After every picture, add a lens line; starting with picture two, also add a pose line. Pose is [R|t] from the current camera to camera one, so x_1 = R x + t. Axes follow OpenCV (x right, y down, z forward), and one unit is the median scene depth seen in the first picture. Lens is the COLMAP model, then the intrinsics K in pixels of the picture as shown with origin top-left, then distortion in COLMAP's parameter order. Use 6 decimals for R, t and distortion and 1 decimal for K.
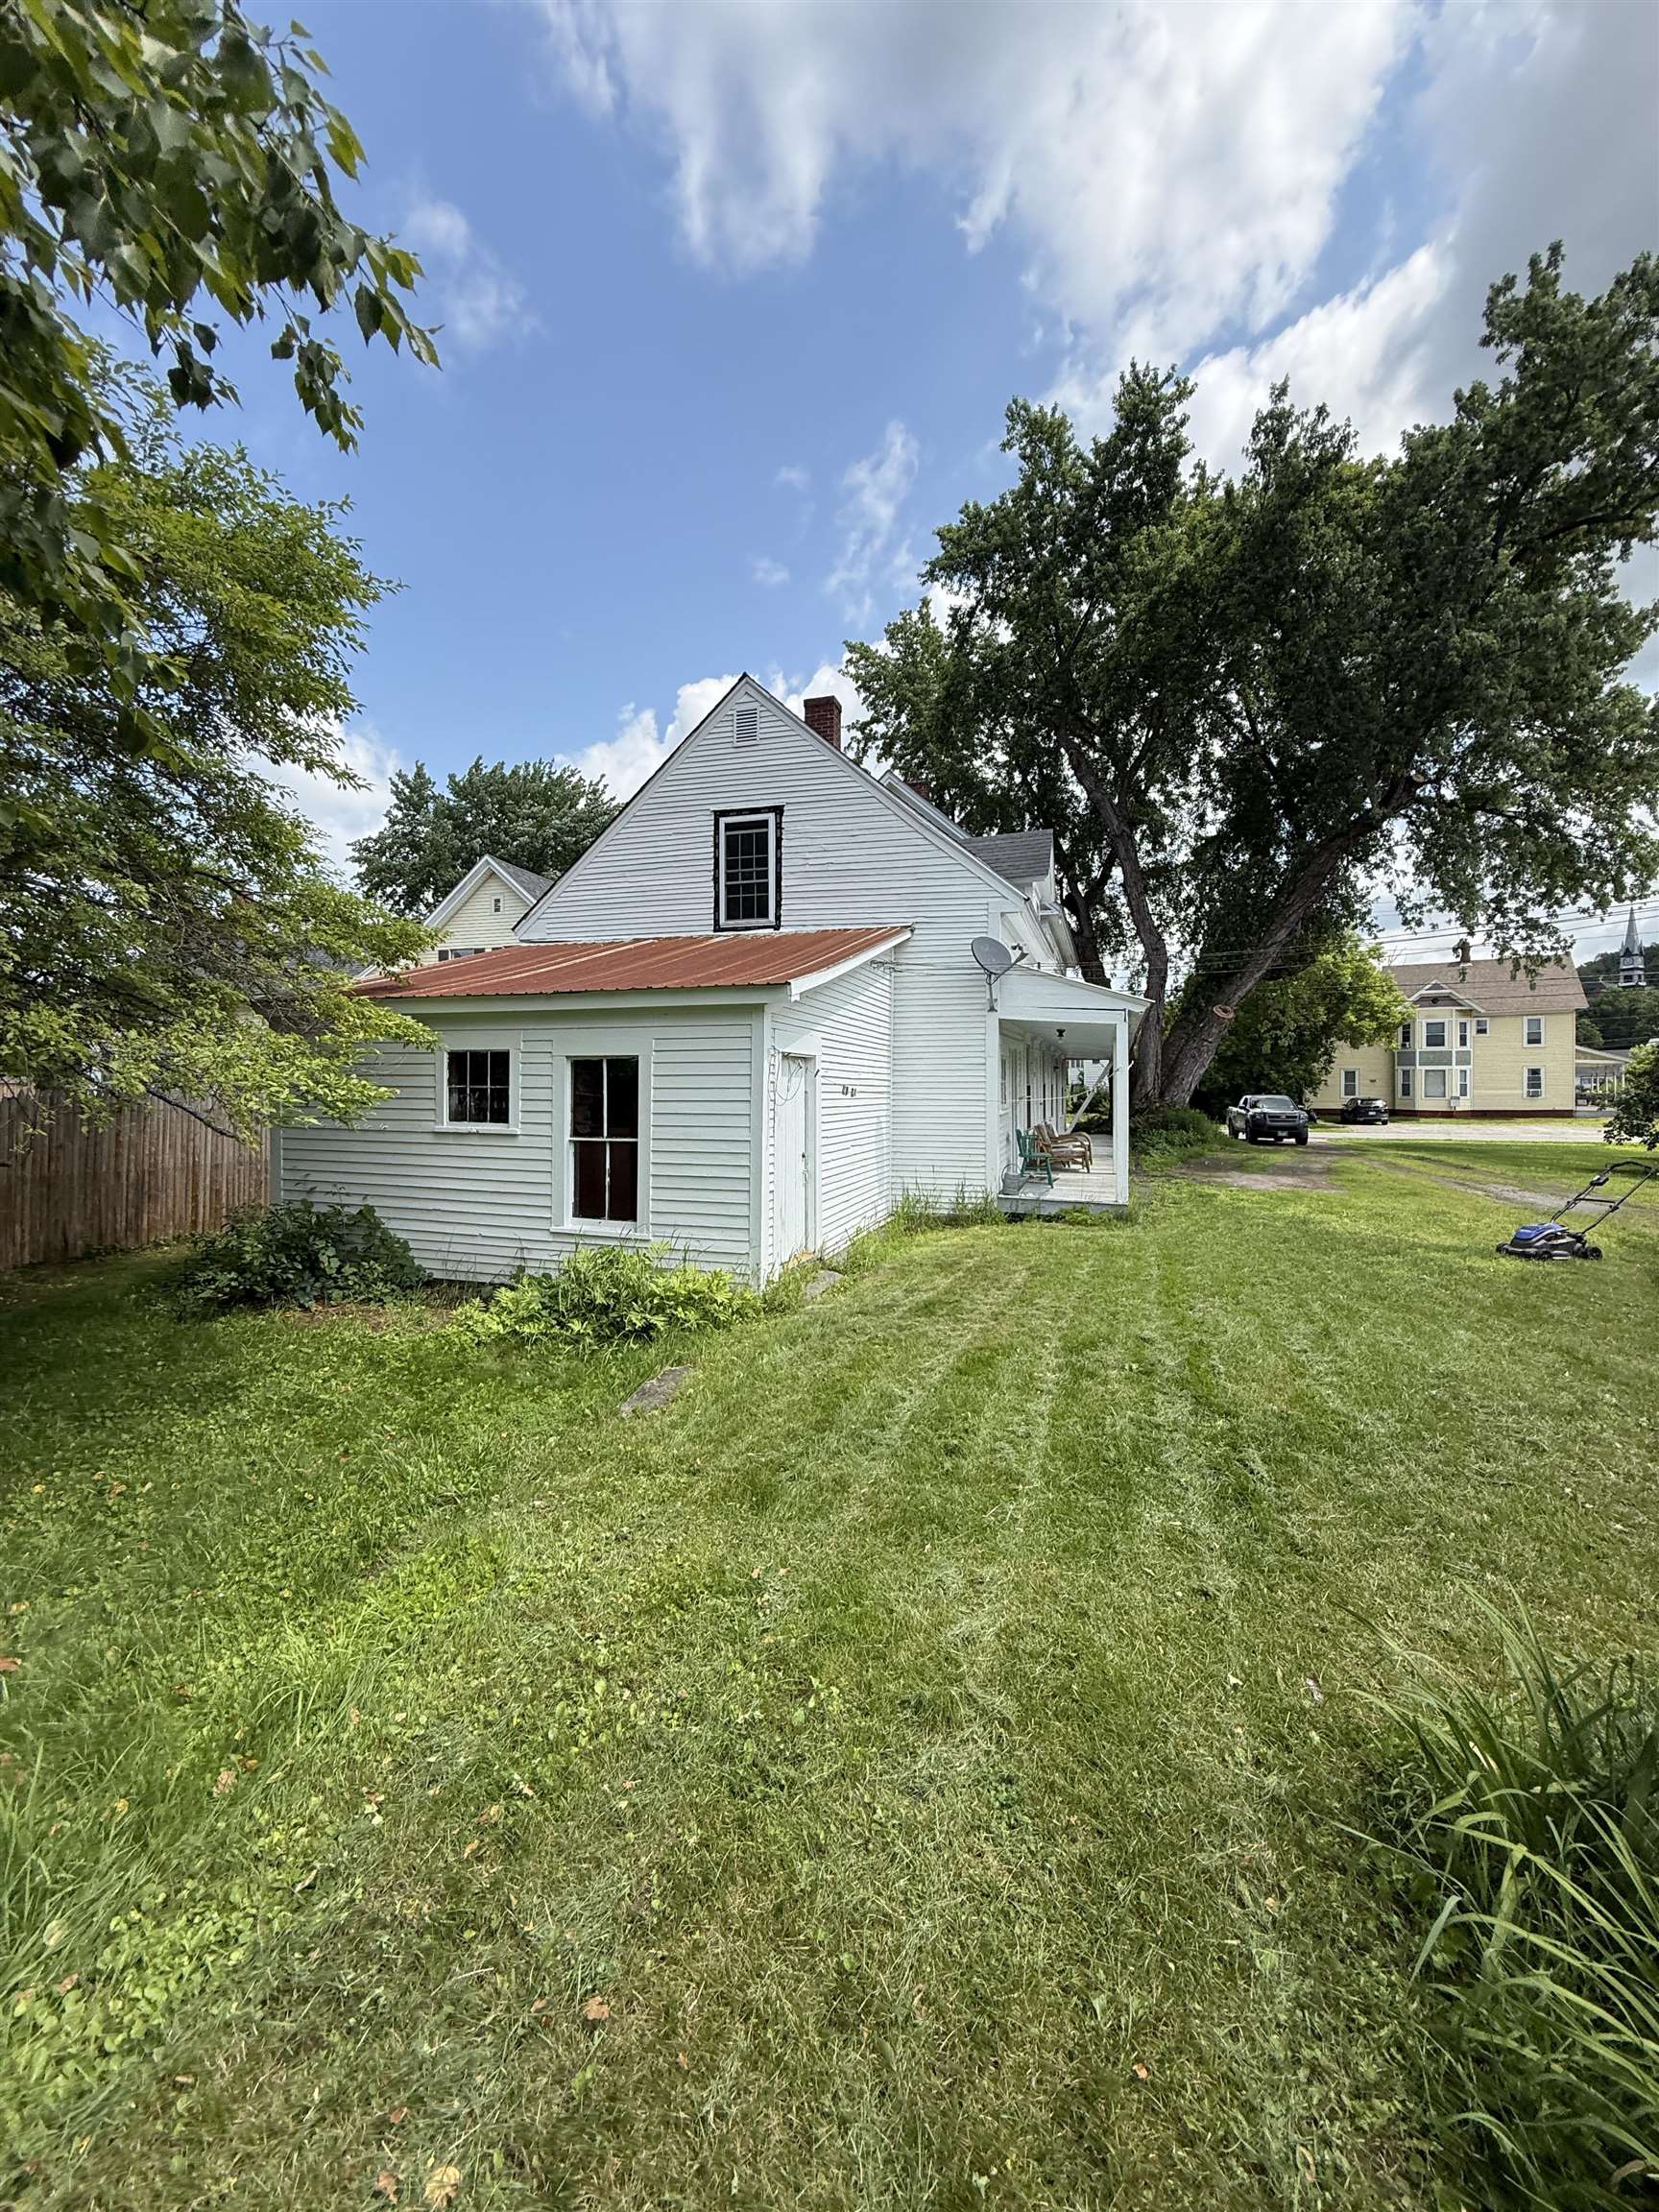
lens RADIAL K [[881.6, 0, 829.5], [0, 881.6, 1106.0], [0, 0, 1]] dist [0.001139, -0.000333]
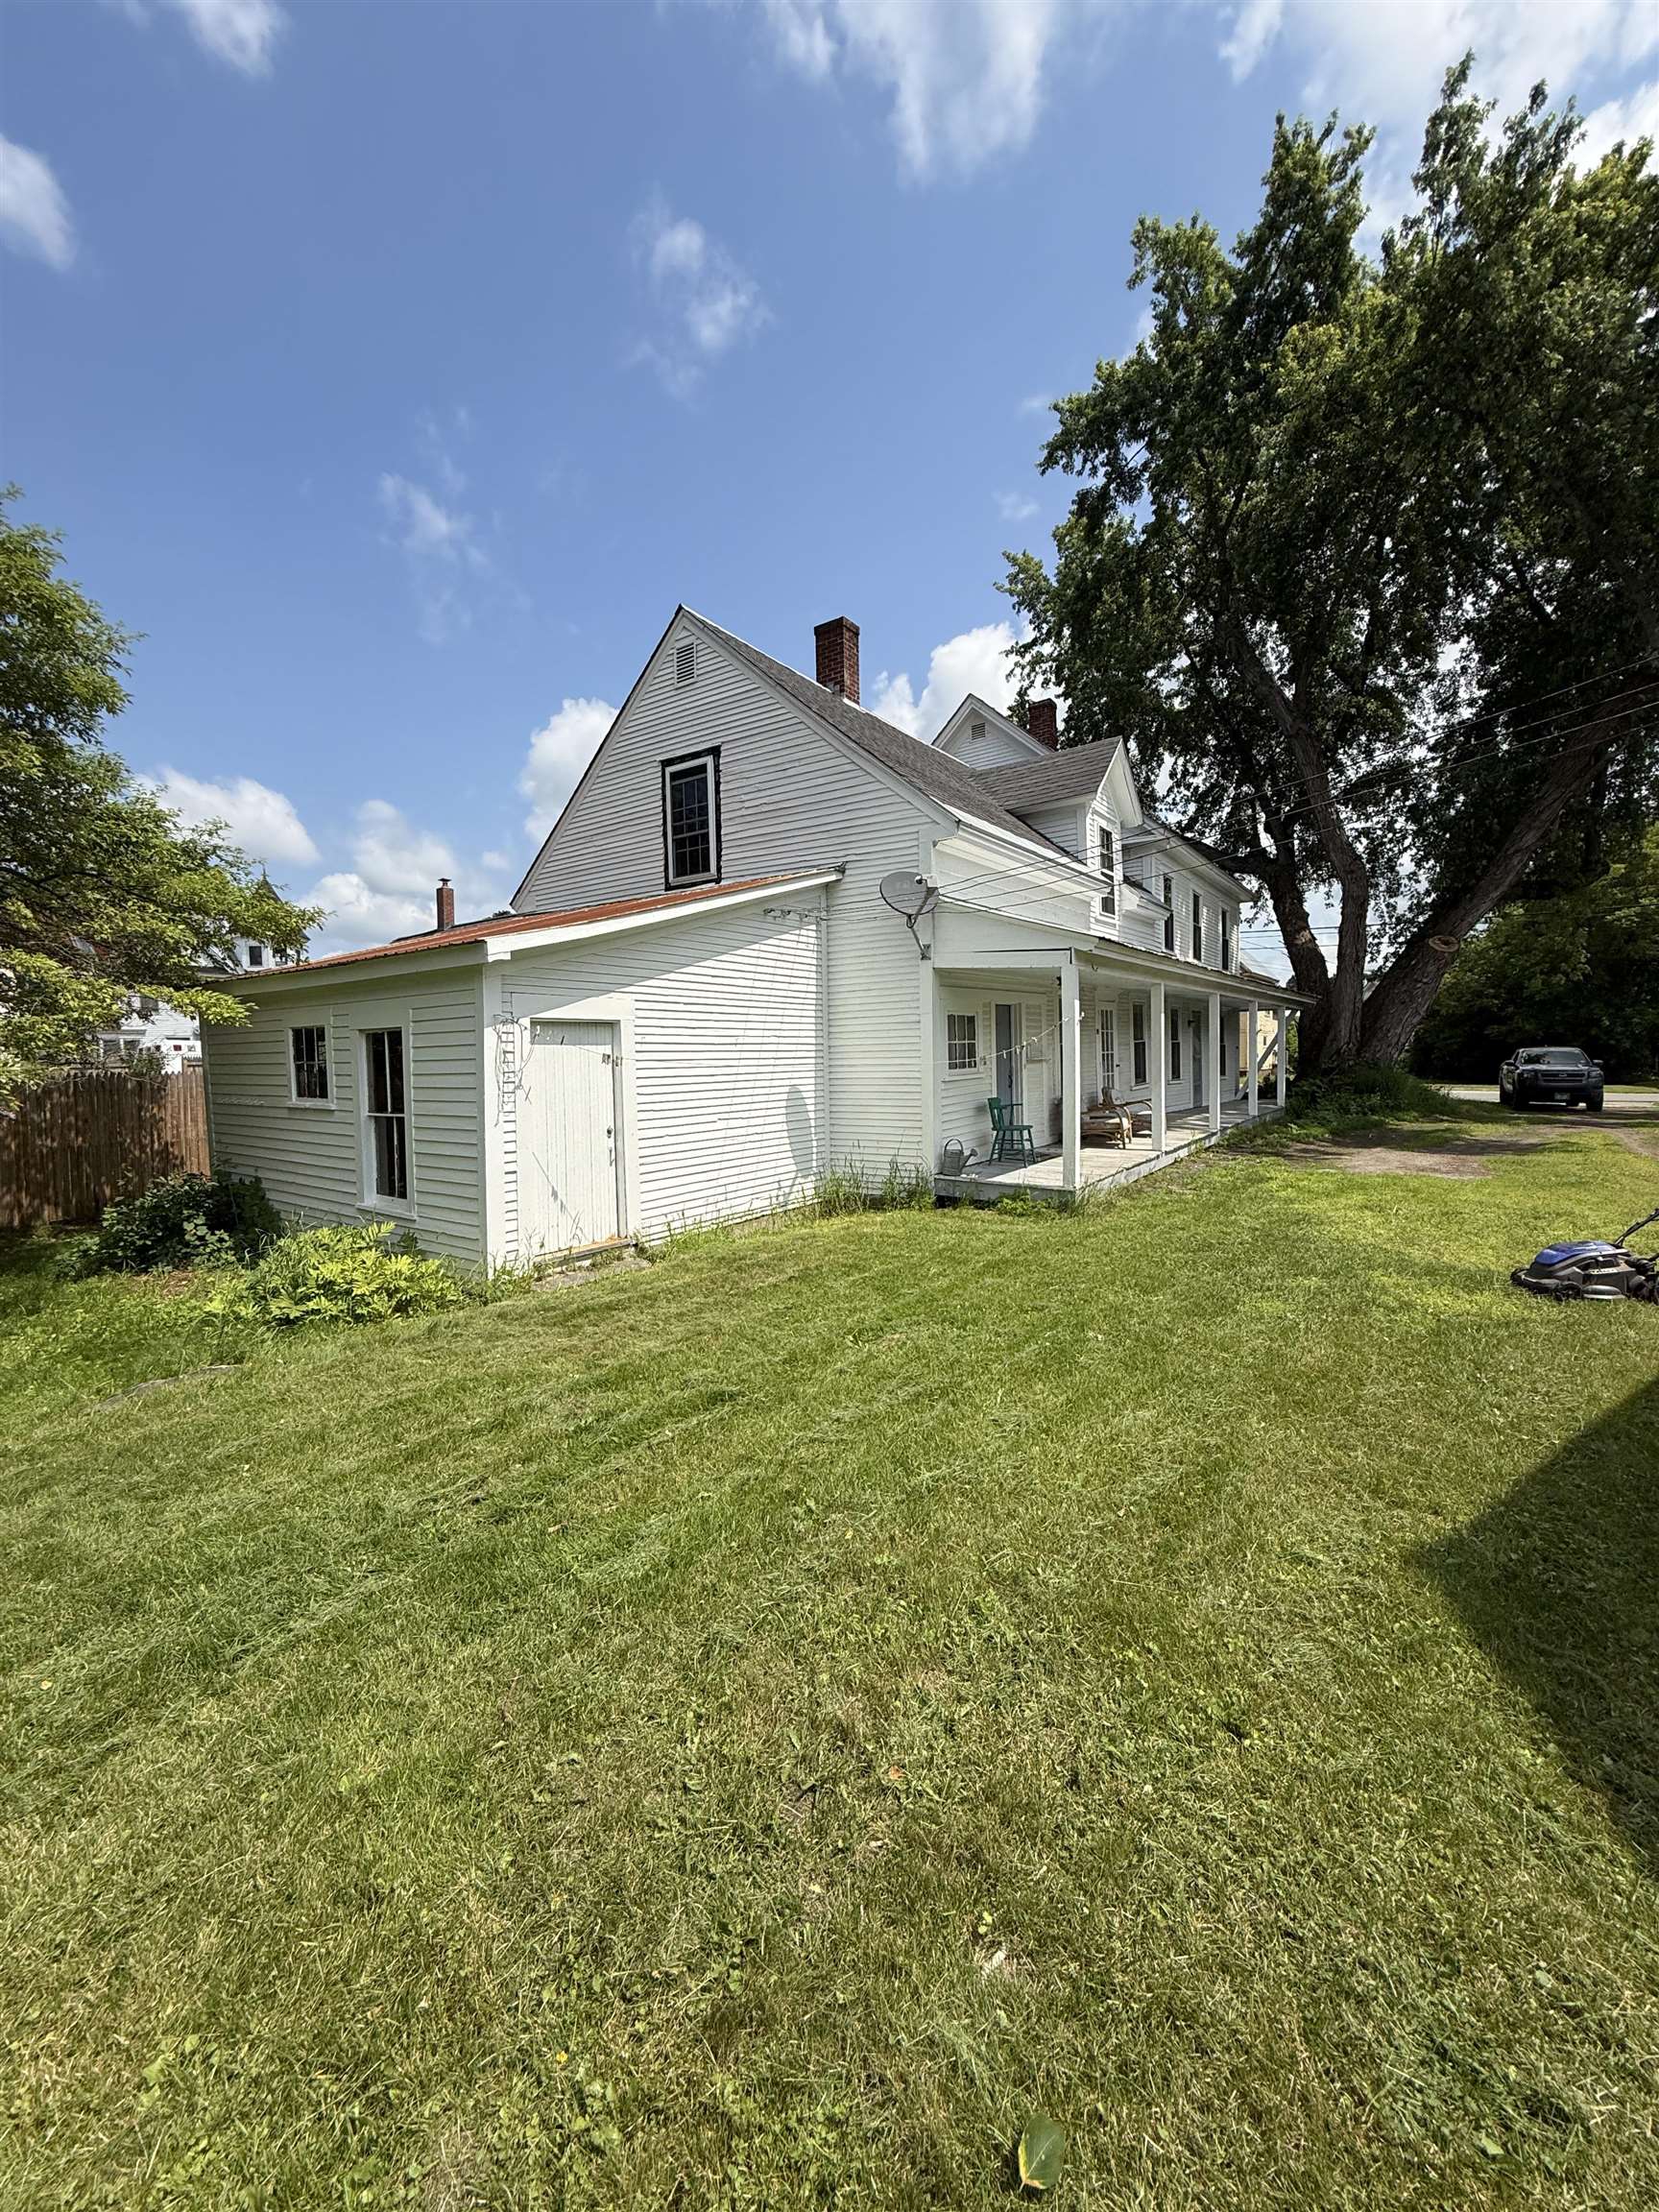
lens RADIAL K [[881.6, 0, 829.5], [0, 881.6, 1106.0], [0, 0, 1]] dist [0.001139, -0.000333]
pose [[0.952403, -0.004274, -0.304813, 0.325238], [0.016491, 0.999160, 0.037516, -0.000243], [0.304396, -0.040757, 0.951673, 0.147359]]
